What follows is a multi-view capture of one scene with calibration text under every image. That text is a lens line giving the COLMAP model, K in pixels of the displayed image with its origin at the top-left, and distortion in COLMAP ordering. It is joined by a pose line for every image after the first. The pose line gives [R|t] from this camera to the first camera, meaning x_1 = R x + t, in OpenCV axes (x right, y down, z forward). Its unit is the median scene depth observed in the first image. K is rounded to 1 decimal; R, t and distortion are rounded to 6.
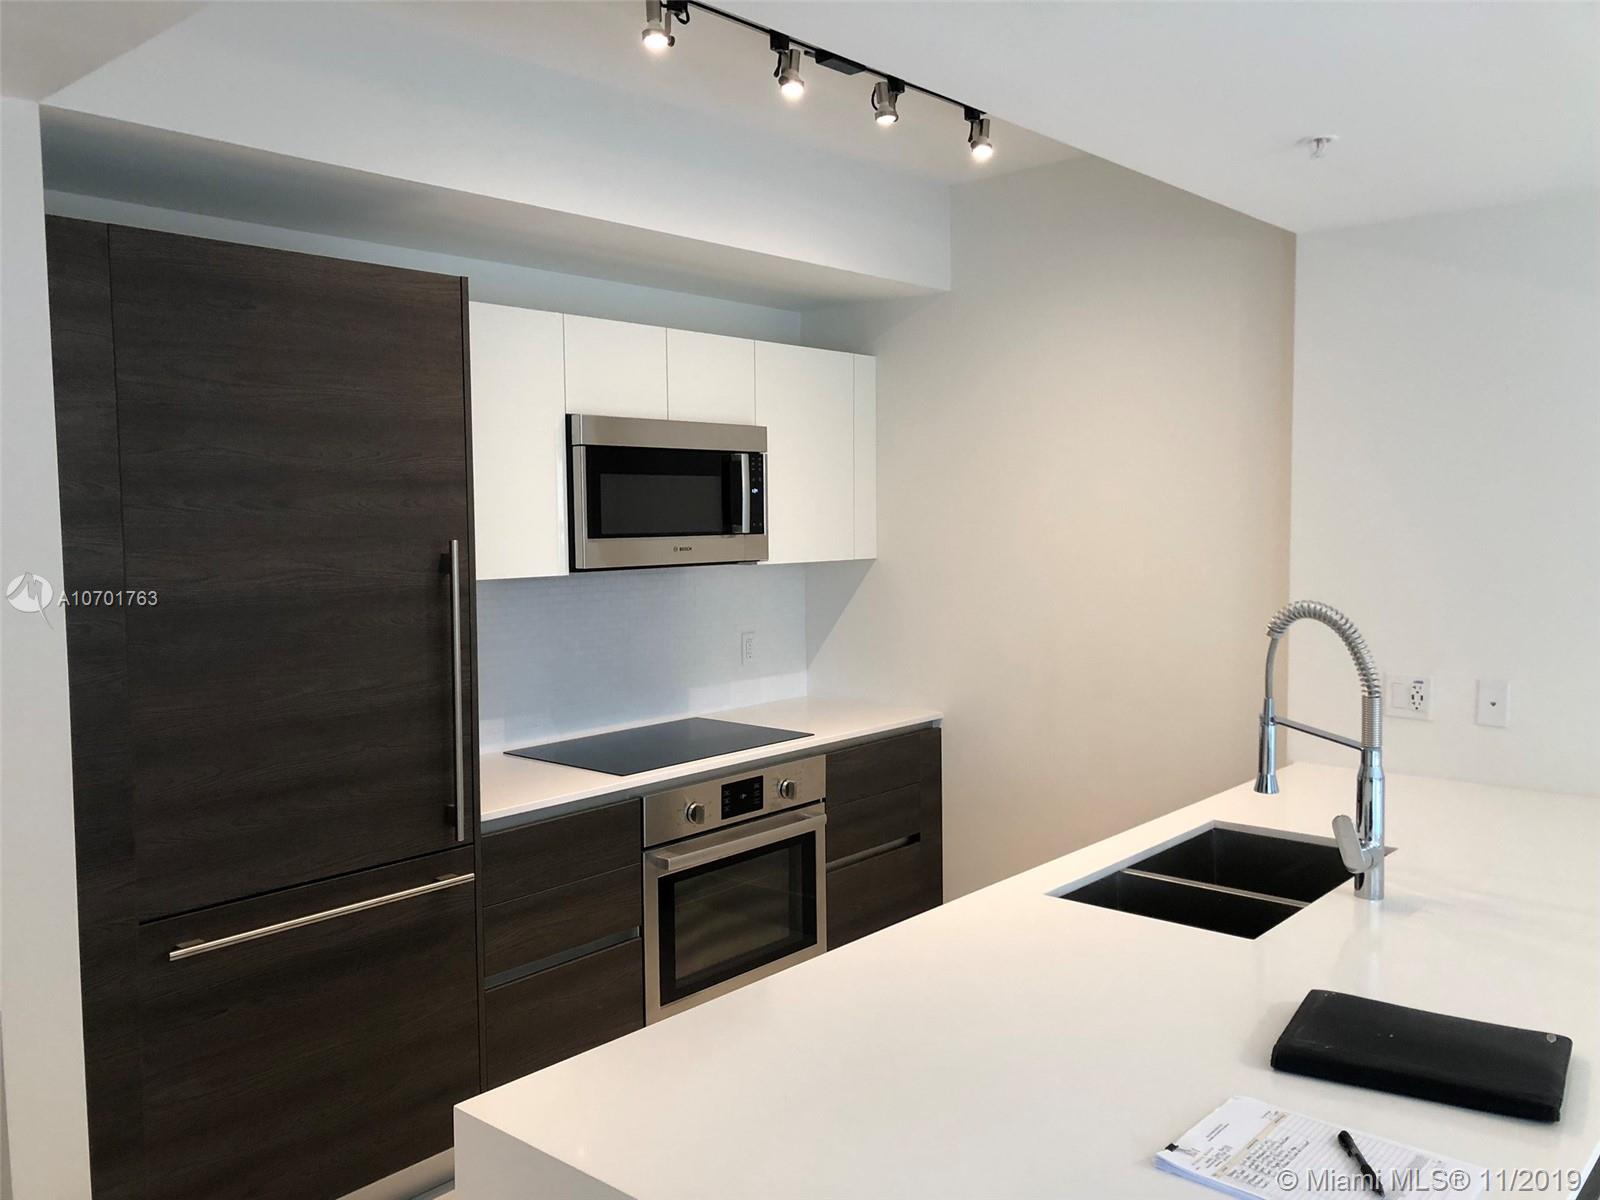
lens RADIAL K [[1300.3, 0, 800.0], [0, 1300.3, 600.0], [0, 0, 1]] dist [0.003862, 0.003047]
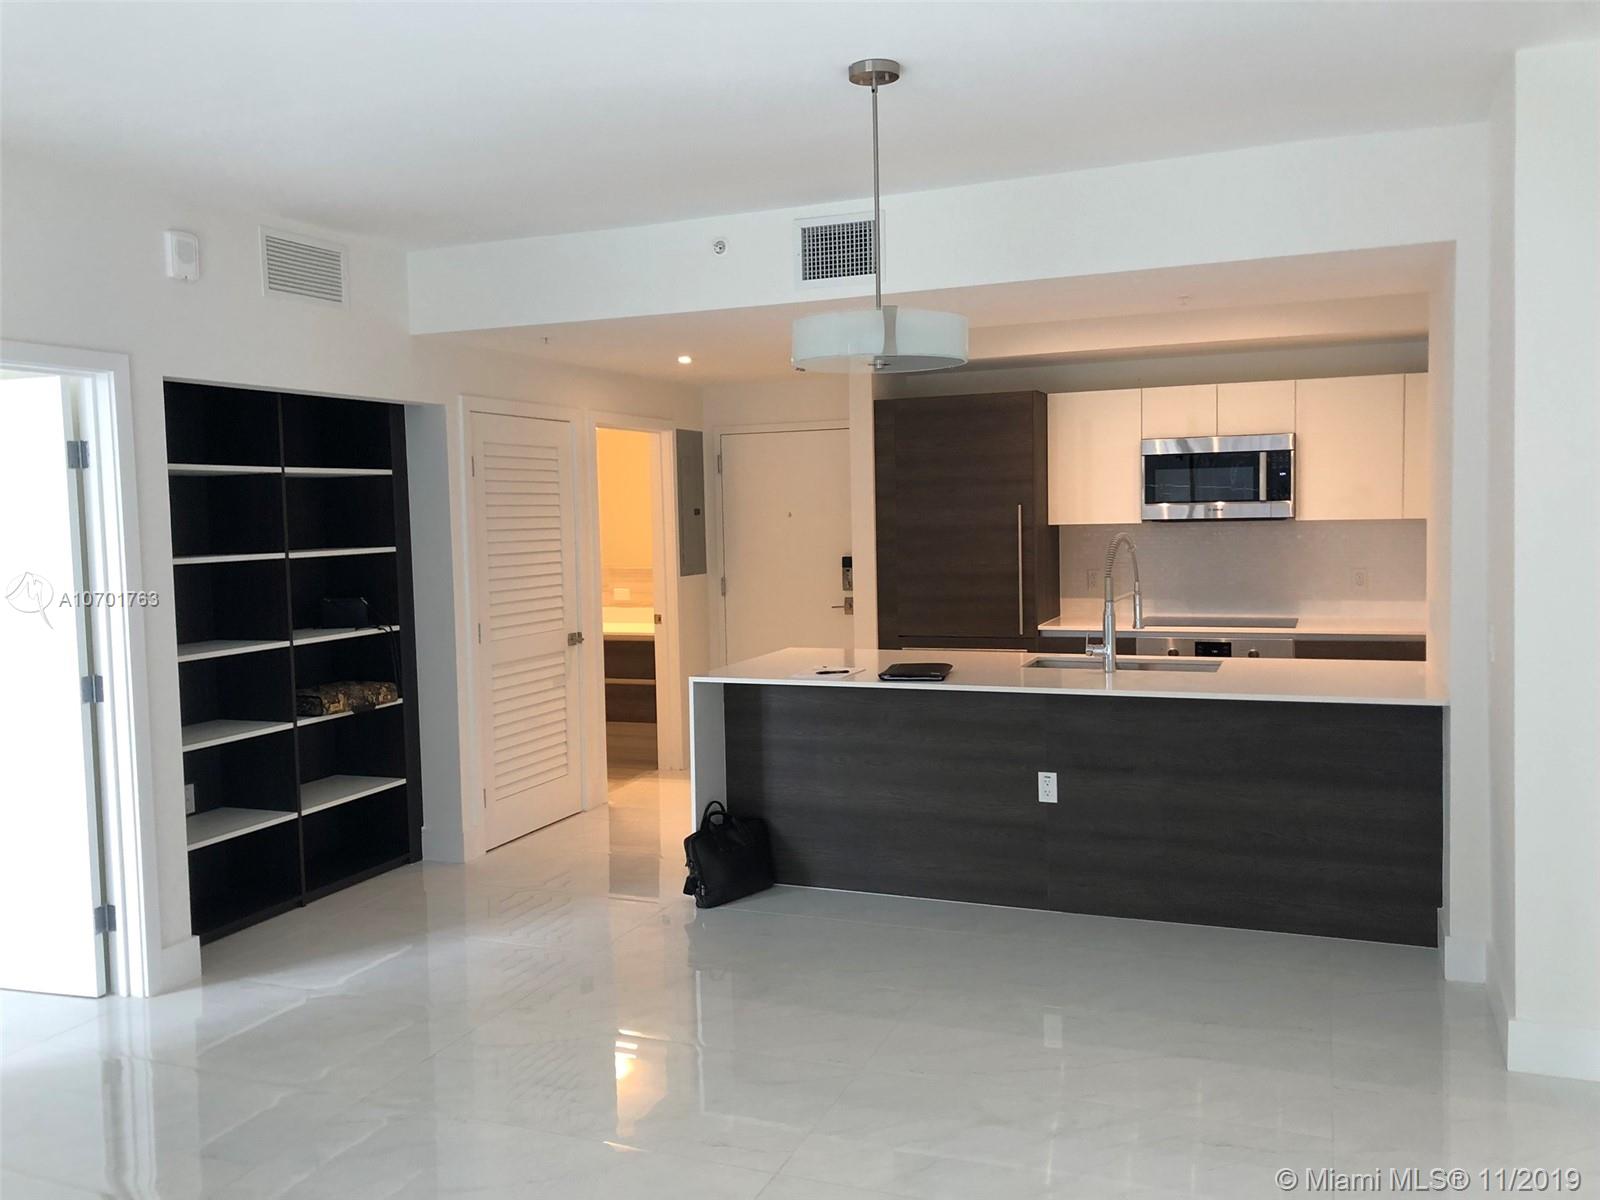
lens RADIAL K [[1300.3, 0, 800.0], [0, 1300.3, 600.0], [0, 0, 1]] dist [0.003862, 0.003047]
pose [[0.316000, 0.065976, -0.946462, 1.384536], [-0.050116, 0.997347, 0.052791, 0.017010], [0.947435, 0.030751, 0.318469, -0.080230]]
